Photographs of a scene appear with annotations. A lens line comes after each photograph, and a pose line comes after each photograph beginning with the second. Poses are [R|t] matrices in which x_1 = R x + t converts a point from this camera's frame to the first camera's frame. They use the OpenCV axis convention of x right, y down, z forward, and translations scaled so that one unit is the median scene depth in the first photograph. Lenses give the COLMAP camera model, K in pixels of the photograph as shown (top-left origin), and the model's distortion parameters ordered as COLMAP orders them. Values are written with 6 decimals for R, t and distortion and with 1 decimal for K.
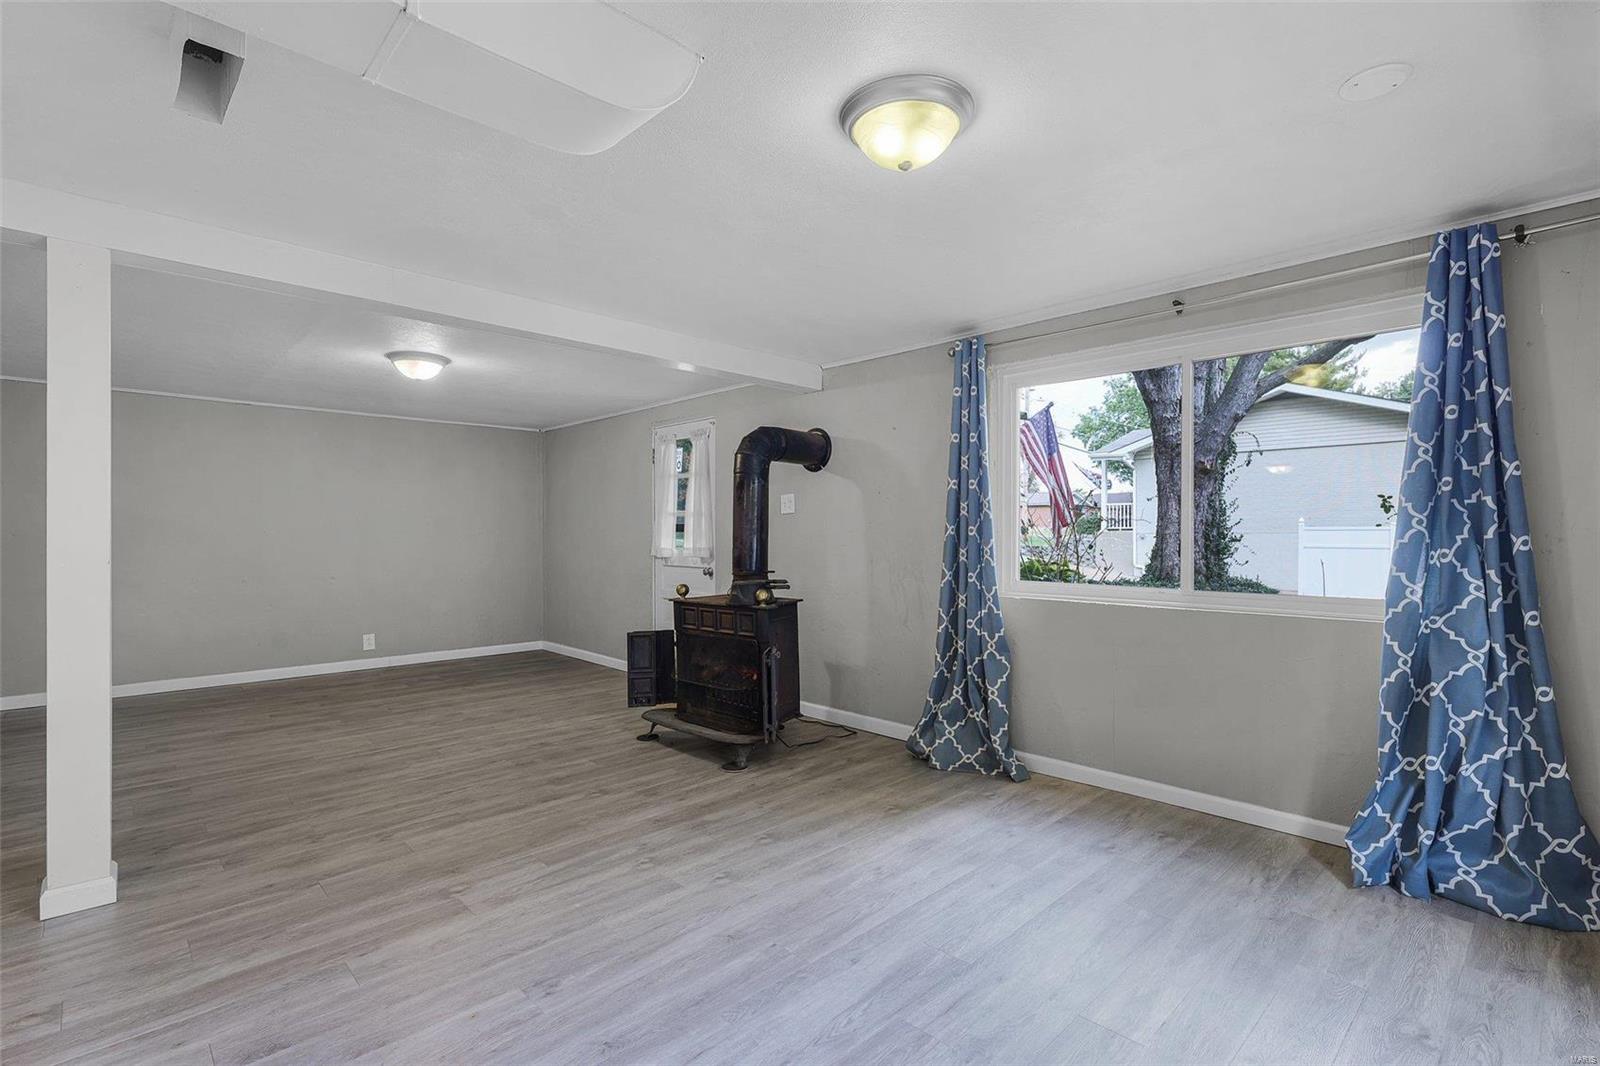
lens RADIAL K [[732.7, 0, 796.3], [0, 732.7, 536.7], [0, 0, 1]] dist [0.001000, 0.000027]
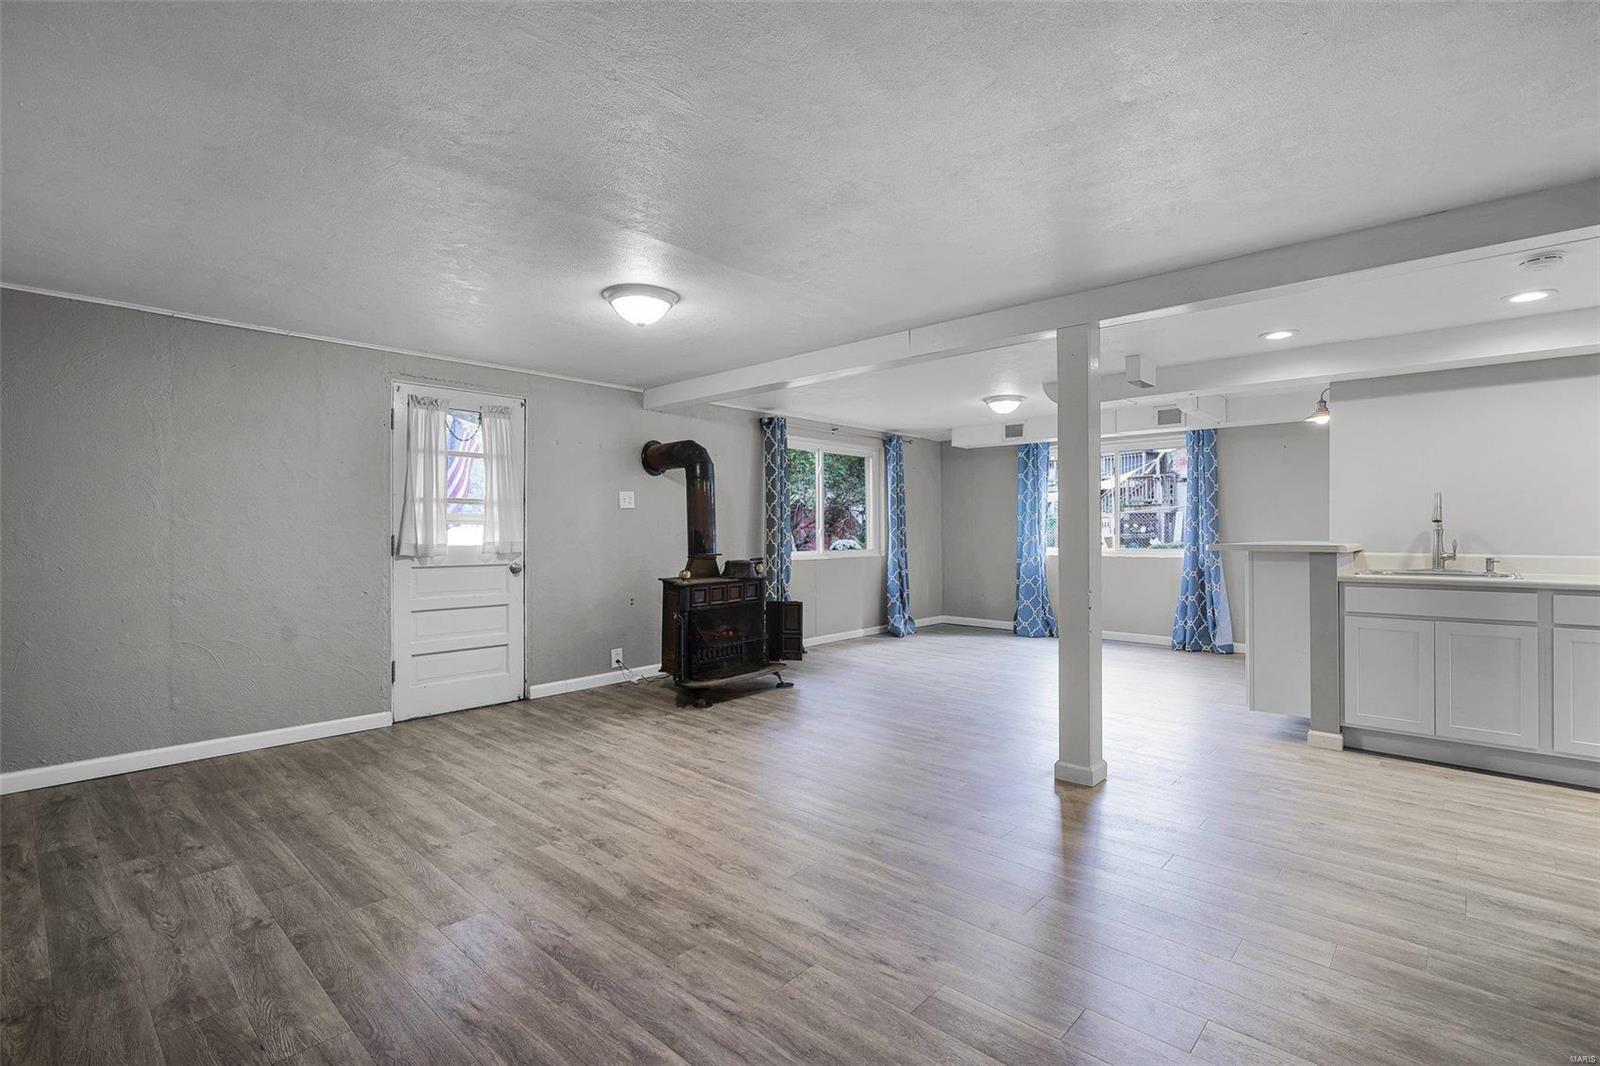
lens RADIAL K [[732.7, 0, 796.3], [0, 732.7, 528.8], [0, 0, 1]] dist [0.001000, 0.000027]
pose [[-0.041057, -0.005346, 0.999143, -1.320435], [0.003755, 0.999978, 0.005504, -0.005026], [-0.999150, 0.003977, -0.041036, 0.889385]]
